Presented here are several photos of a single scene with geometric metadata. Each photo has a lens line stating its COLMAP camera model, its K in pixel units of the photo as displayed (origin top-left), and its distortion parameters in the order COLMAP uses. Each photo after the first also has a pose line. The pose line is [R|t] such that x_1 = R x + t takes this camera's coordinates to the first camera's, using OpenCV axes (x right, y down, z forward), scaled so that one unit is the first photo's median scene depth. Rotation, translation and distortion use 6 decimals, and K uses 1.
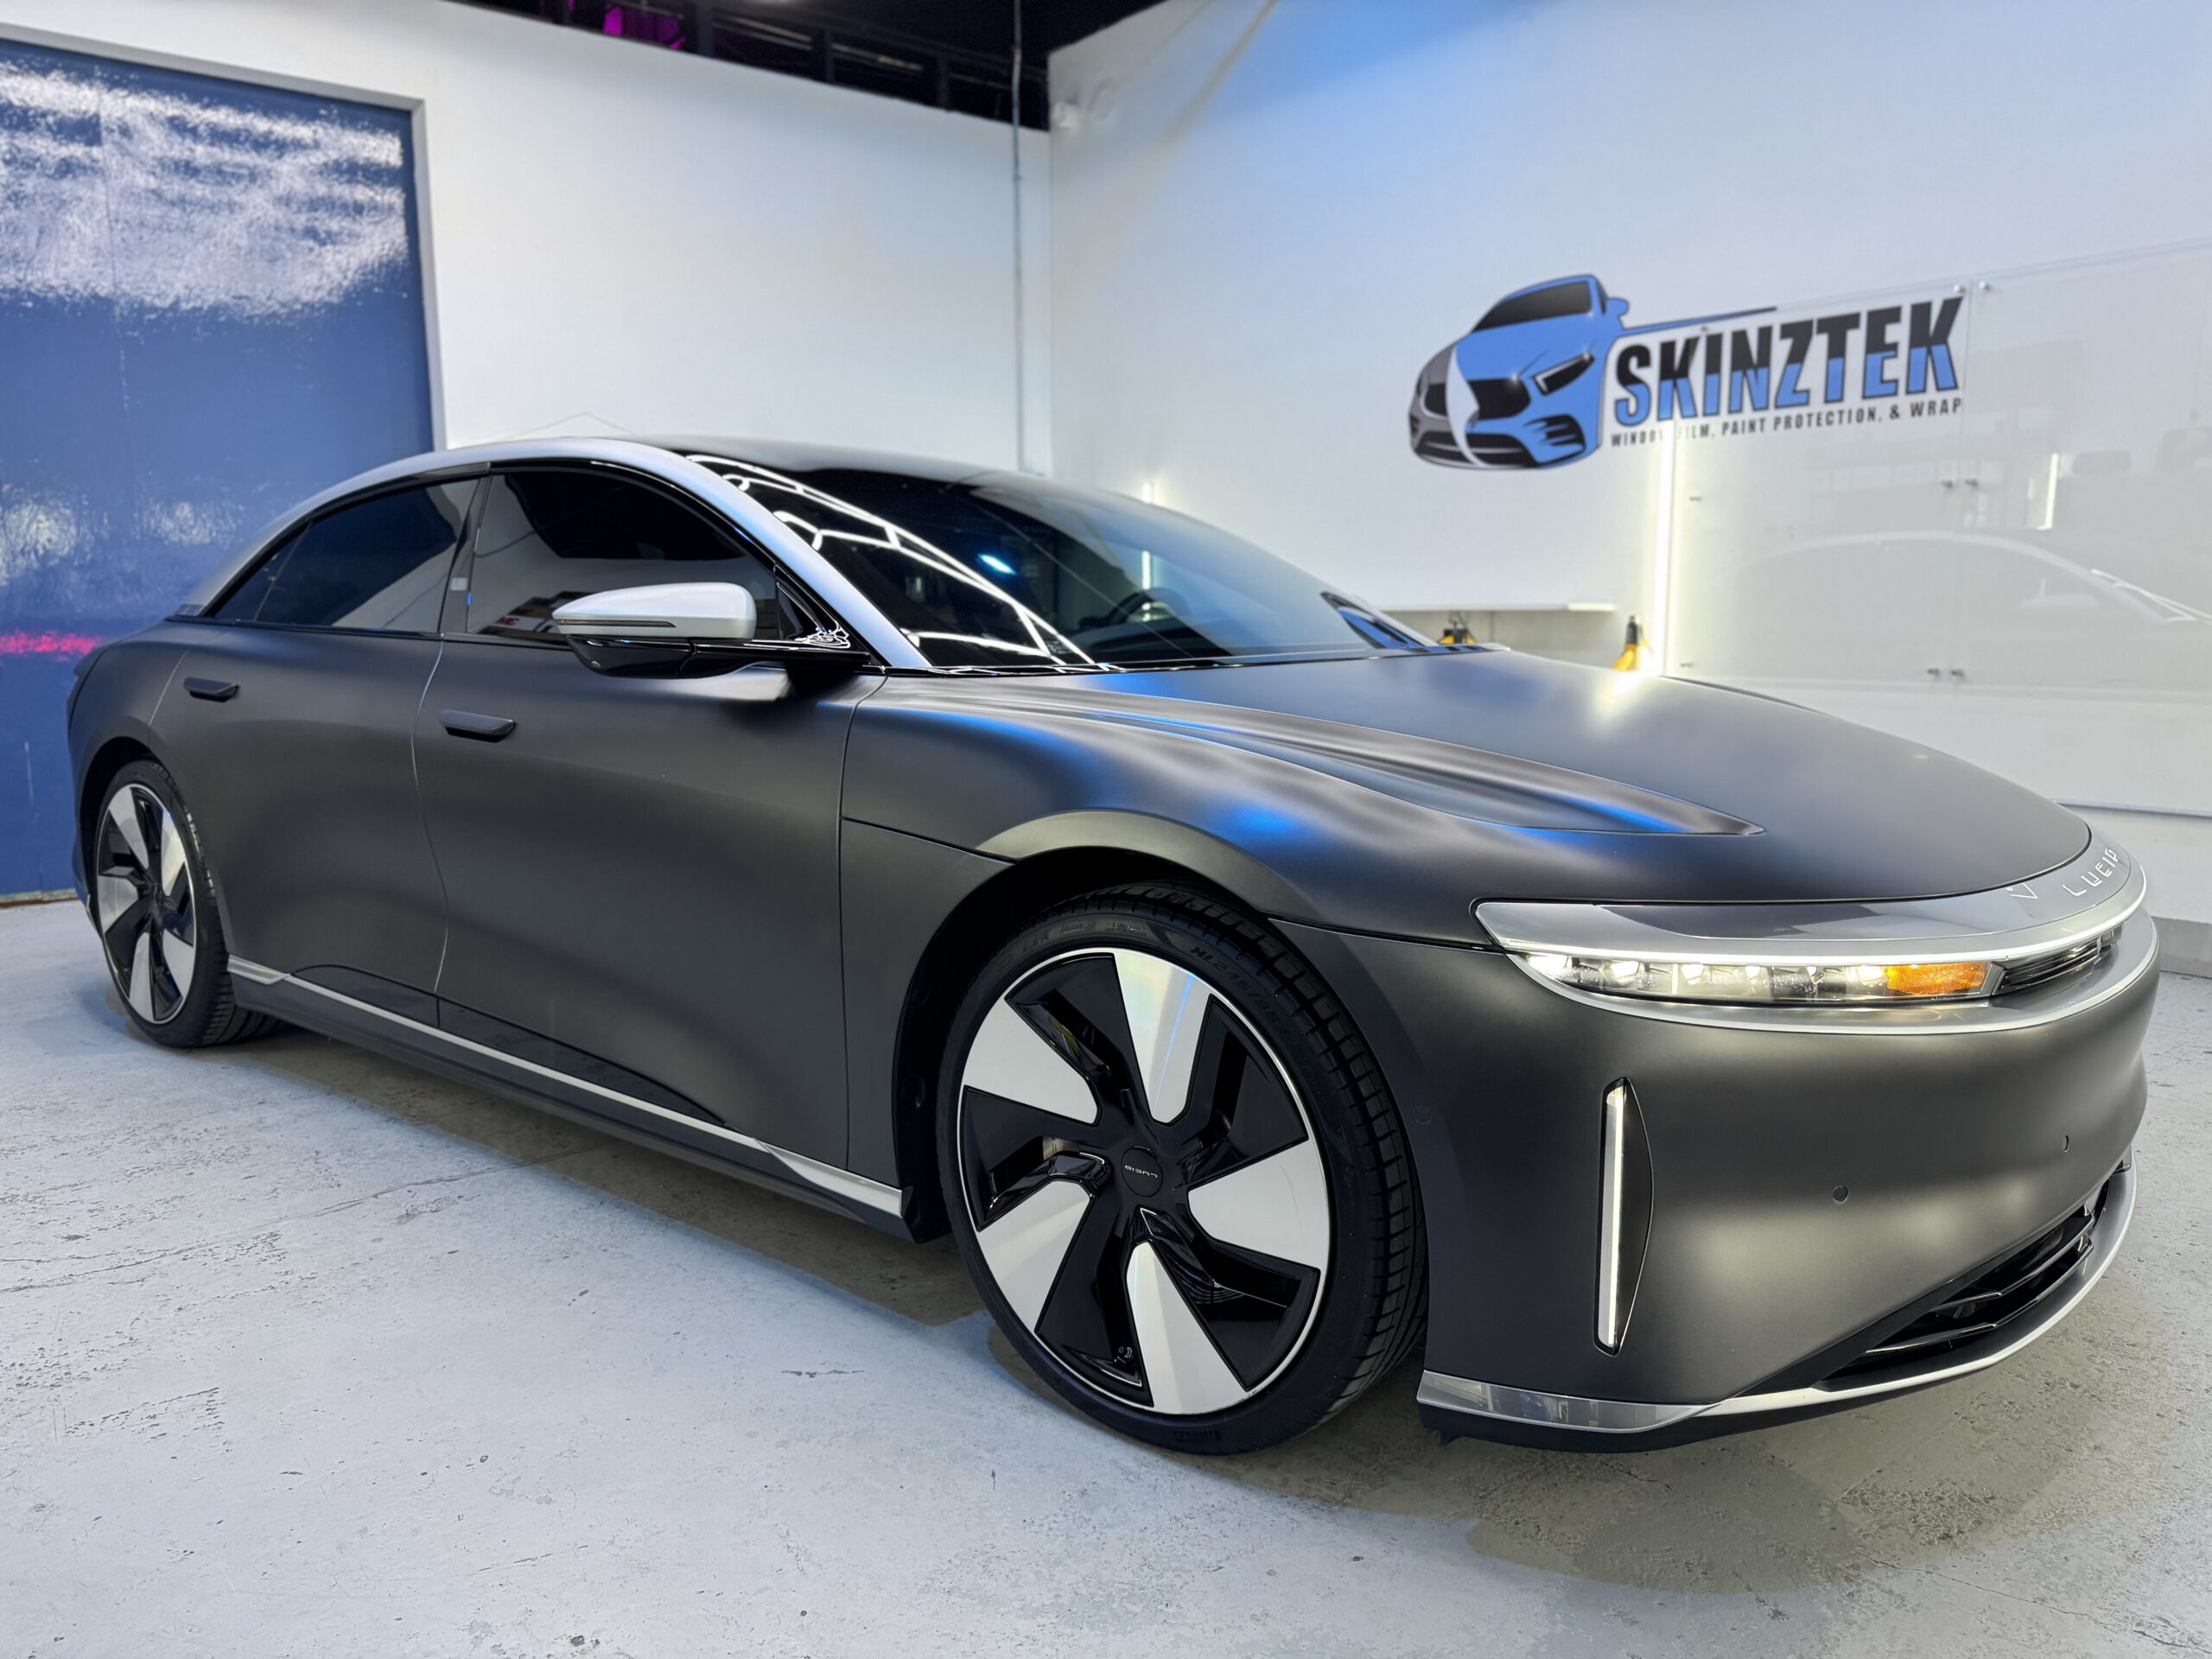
lens RADIAL K [[1629.3, 0, 1104.6], [0, 1629.3, 846.9], [0, 0, 1]] dist [-0.005126, -0.002755]
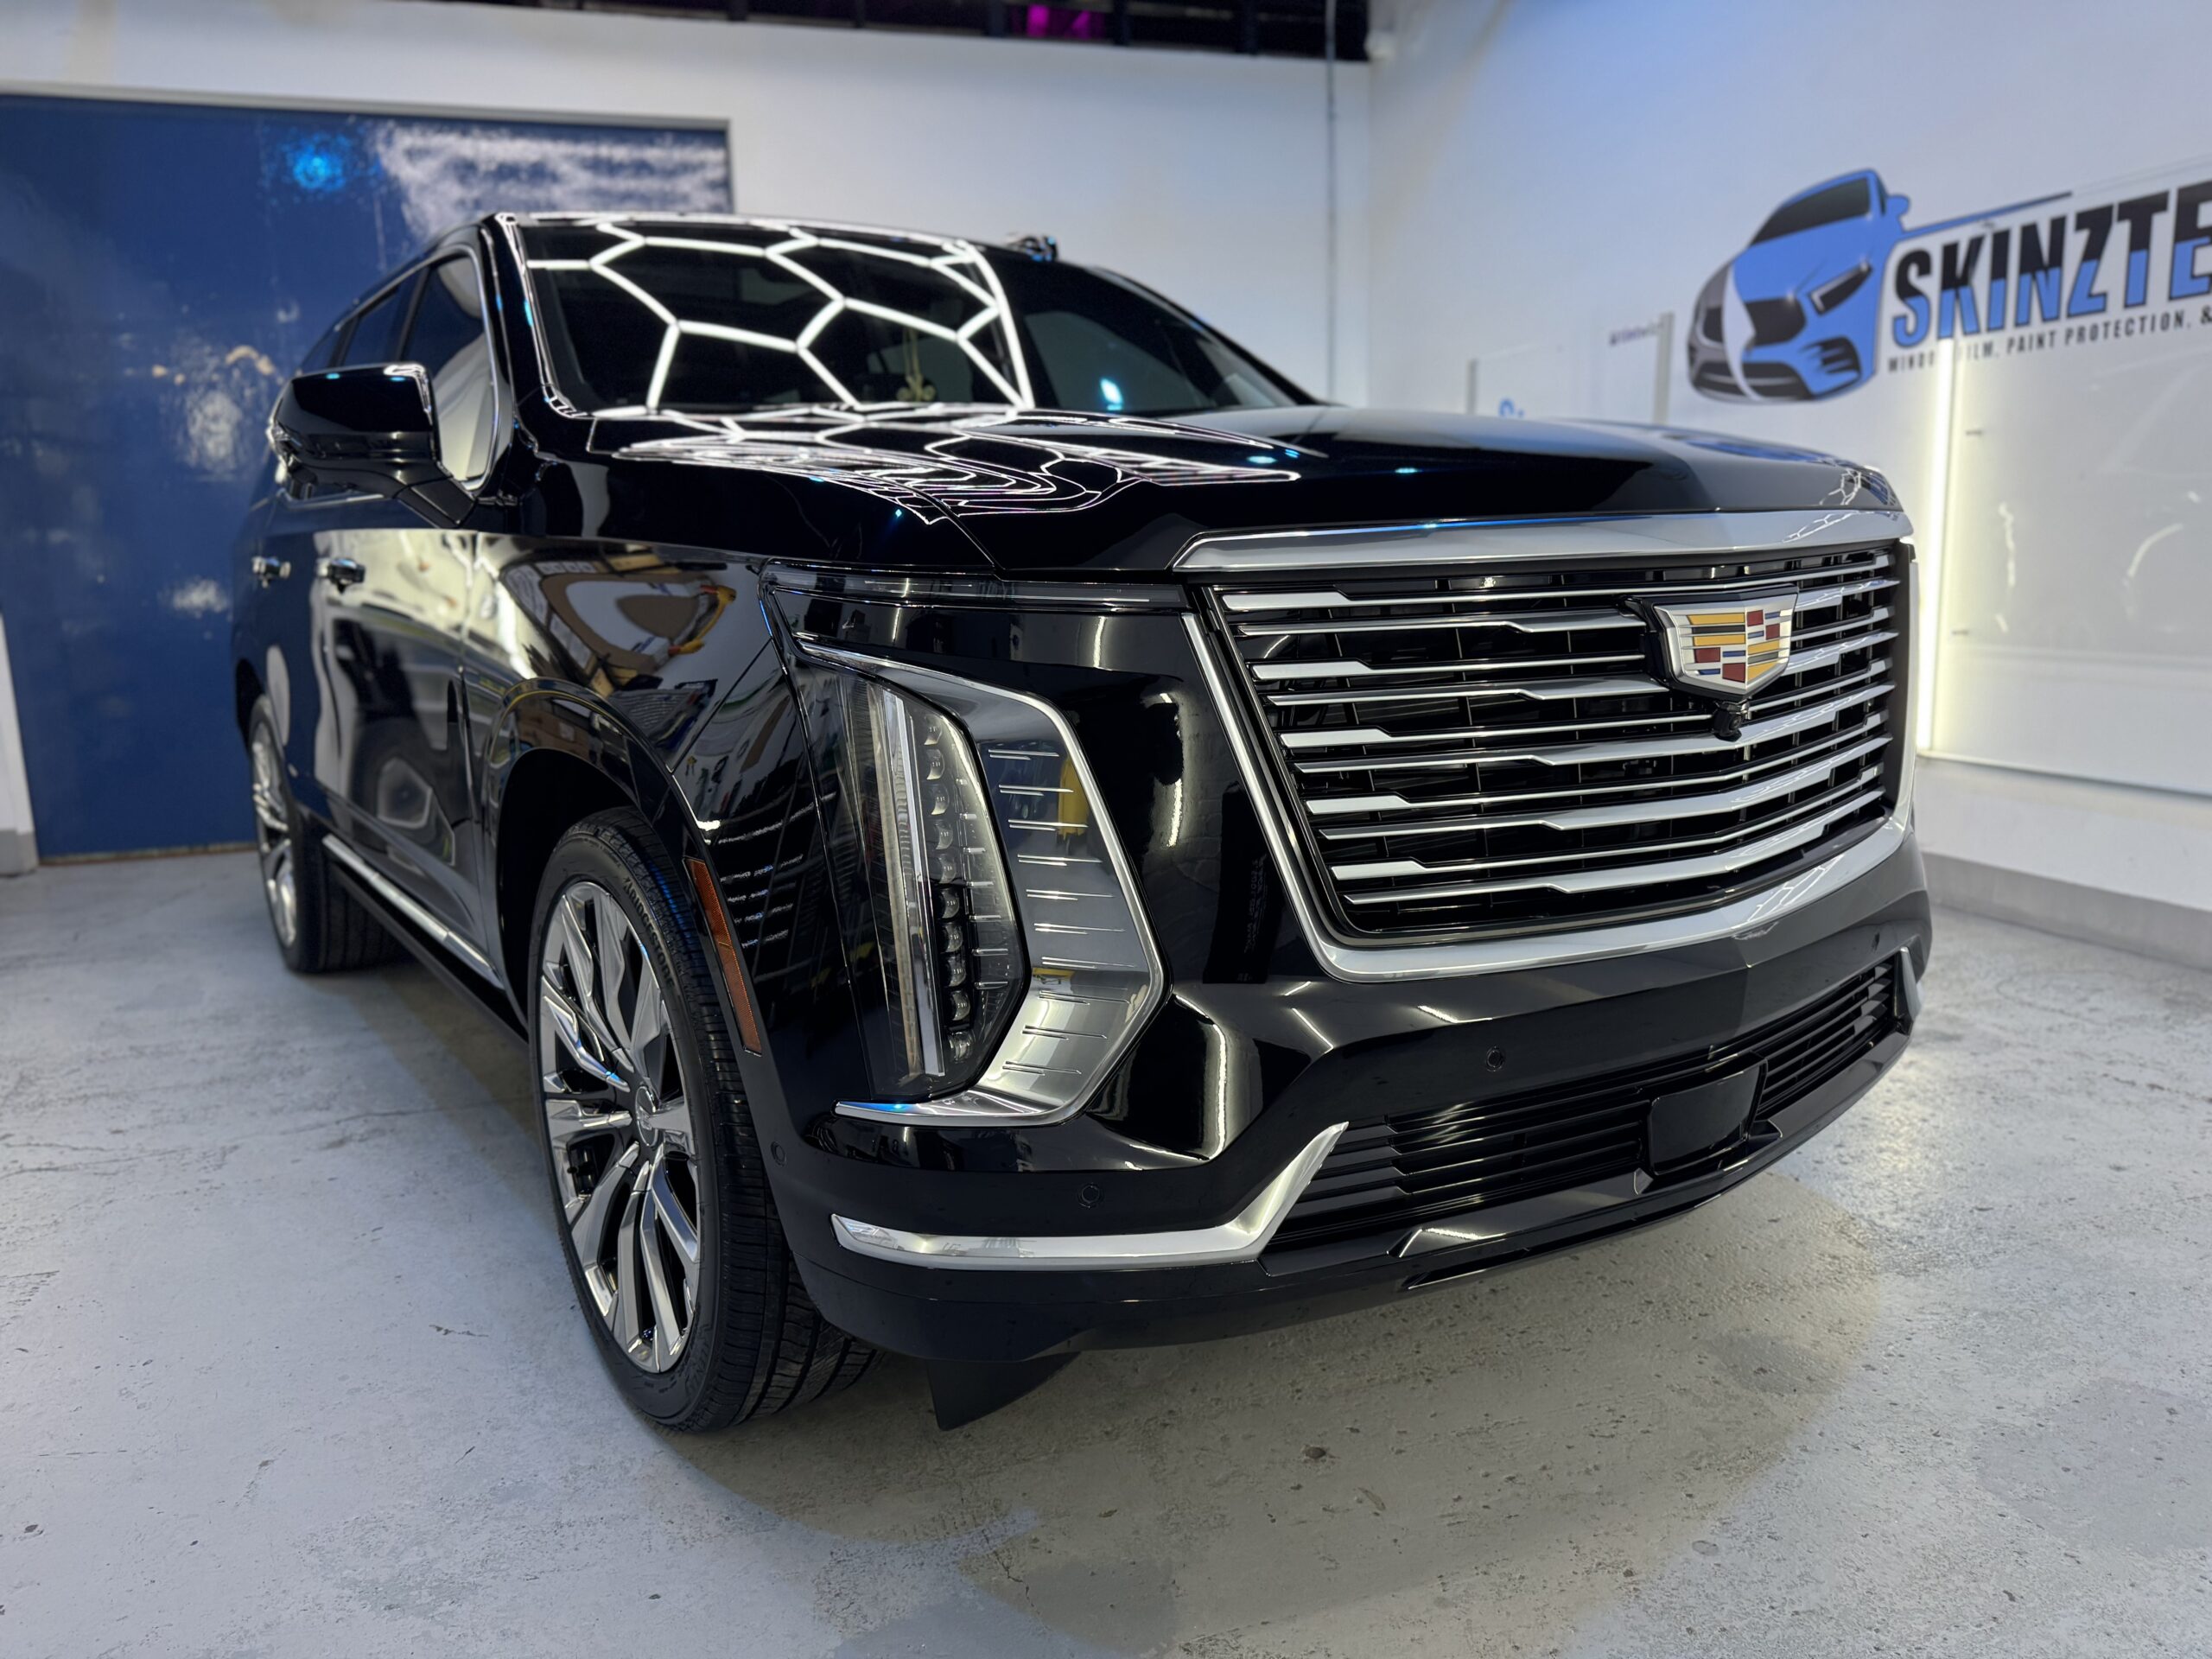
lens RADIAL K [[1629.3, 0, 1068.5], [0, 1629.3, 840.7], [0, 0, 1]] dist [-0.005126, -0.002755]
pose [[0.930023, 0.040438, -0.365270, 0.247580], [-0.026562, 0.998725, 0.042936, -0.029054], [0.366541, -0.030229, 0.929911, 0.051745]]
